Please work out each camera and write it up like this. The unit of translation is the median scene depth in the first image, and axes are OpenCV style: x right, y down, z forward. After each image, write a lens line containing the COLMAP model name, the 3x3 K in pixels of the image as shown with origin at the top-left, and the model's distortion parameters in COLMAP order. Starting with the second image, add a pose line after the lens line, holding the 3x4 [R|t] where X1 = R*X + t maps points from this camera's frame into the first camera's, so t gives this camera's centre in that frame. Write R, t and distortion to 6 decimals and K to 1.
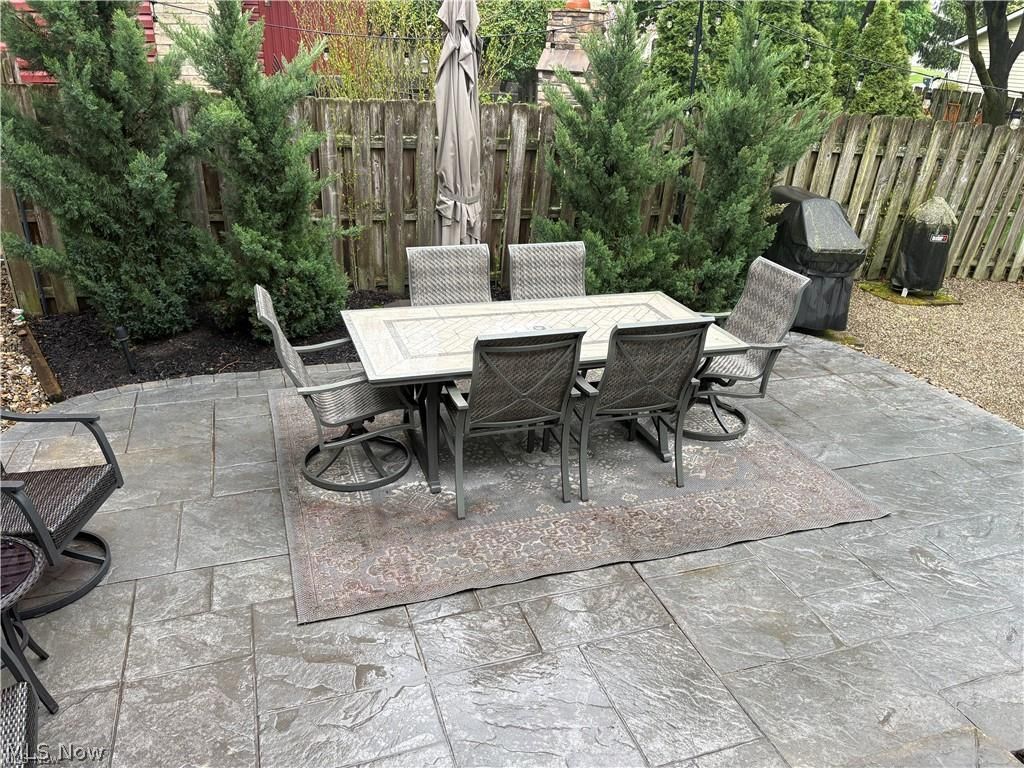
lens RADIAL K [[777.7, 0, 515.4], [0, 777.7, 386.3], [0, 0, 1]] dist [0.083834, -0.117645]
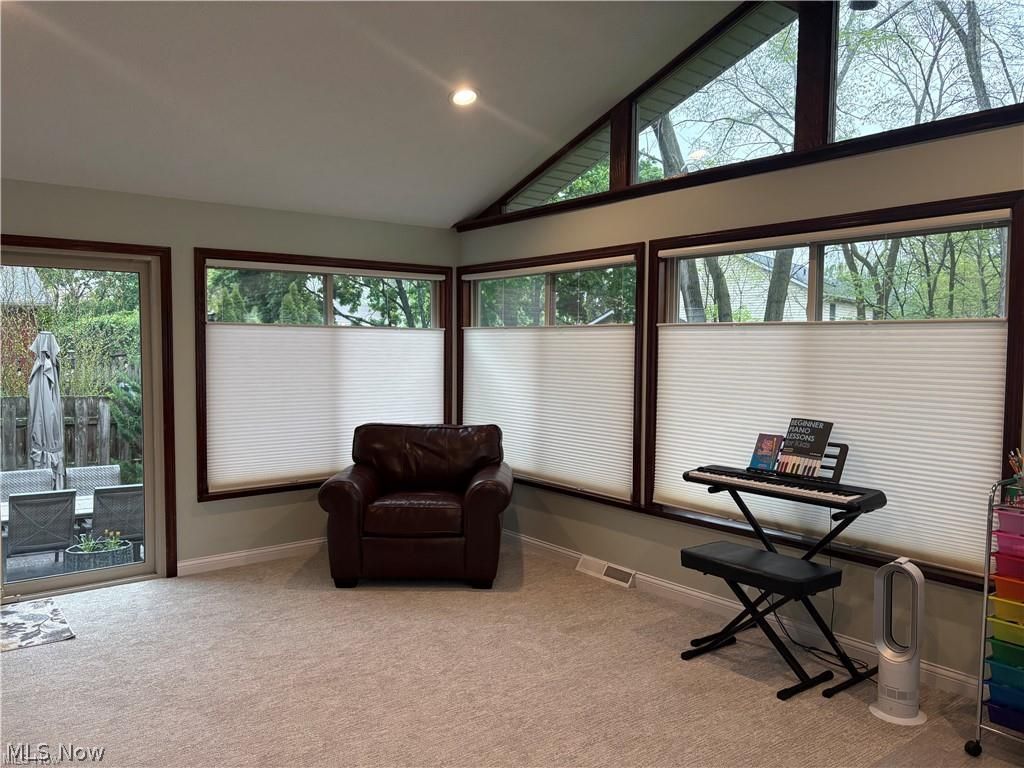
lens RADIAL K [[777.7, 0, 515.4], [0, 777.7, 386.3], [0, 0, 1]] dist [0.083834, -0.117645]
pose [[0.945381, -0.038397, 0.323697, 0.340412], [0.154264, 0.927497, -0.340518, 0.363116], [-0.287153, 0.371854, 0.882761, -0.810418]]
